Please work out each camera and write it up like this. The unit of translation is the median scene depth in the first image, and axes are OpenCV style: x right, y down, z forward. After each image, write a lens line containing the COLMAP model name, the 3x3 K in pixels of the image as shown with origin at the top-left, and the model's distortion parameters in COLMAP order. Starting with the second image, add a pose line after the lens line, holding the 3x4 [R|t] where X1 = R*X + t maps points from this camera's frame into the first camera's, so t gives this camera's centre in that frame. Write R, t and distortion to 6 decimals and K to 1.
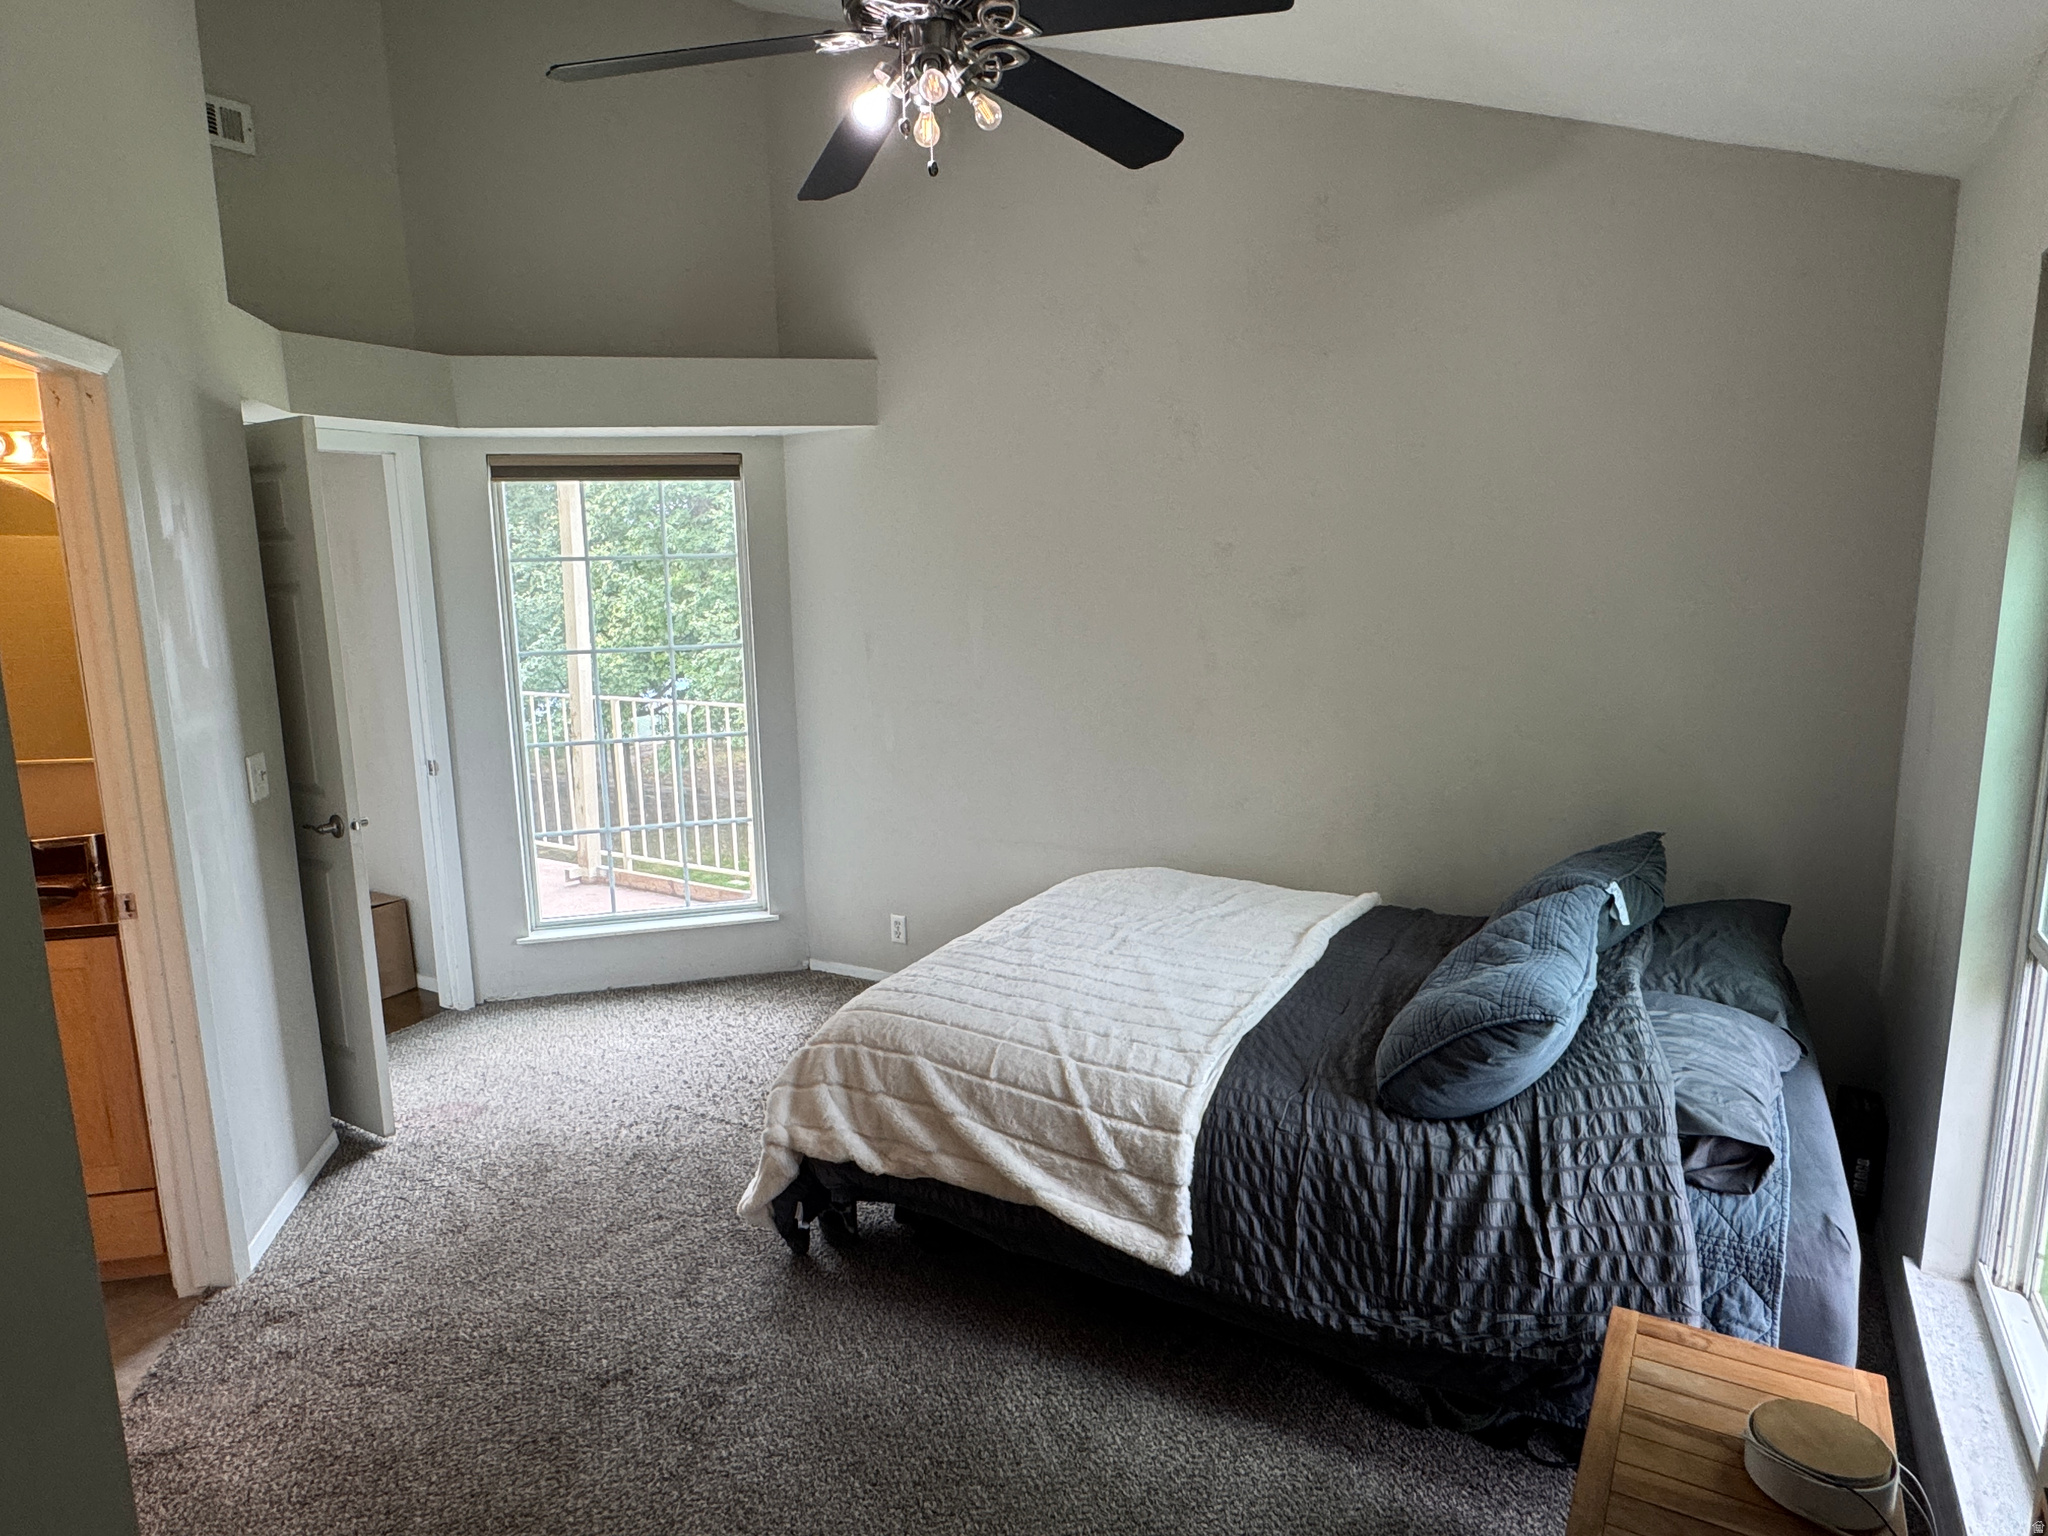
lens RADIAL K [[1210.1, 0, 1022.6], [0, 1210.1, 763.2], [0, 0, 1]] dist [0.003080, 0.001244]
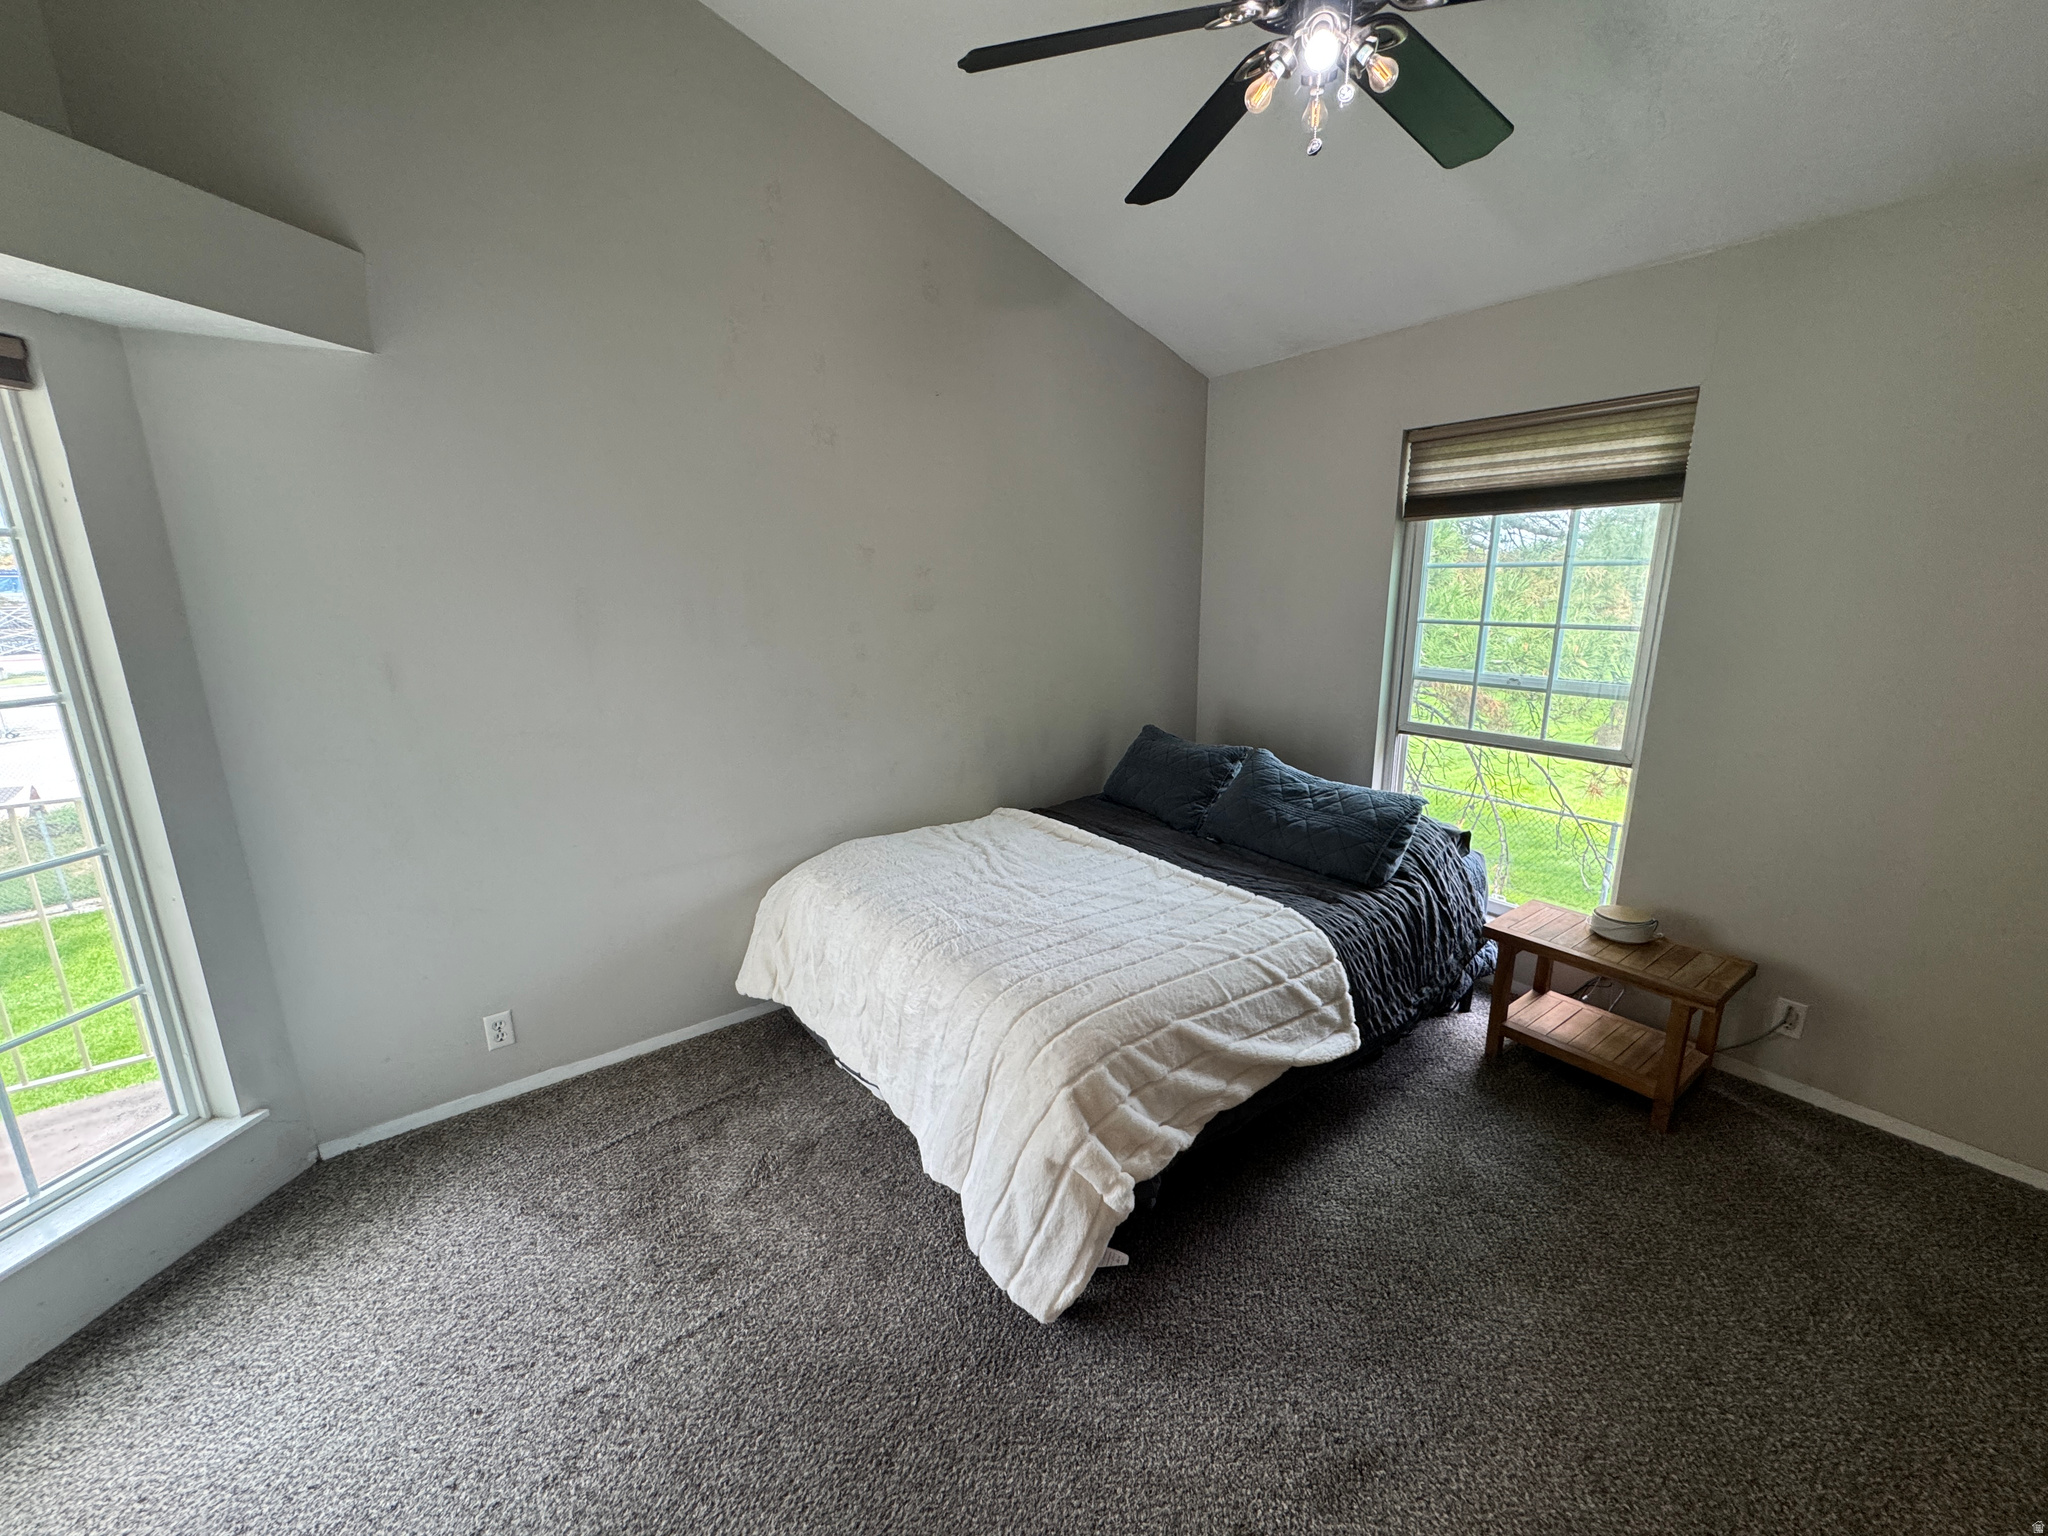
lens RADIAL K [[819.3, 0, 1023.5], [0, 819.3, 776.9], [0, 0, 1]] dist [-0.001520, -0.000647]
pose [[0.393470, -0.202278, 0.896808, -0.720673], [0.156497, 0.975994, 0.151476, -0.089738], [-0.905919, 0.080747, 0.415680, 0.799558]]
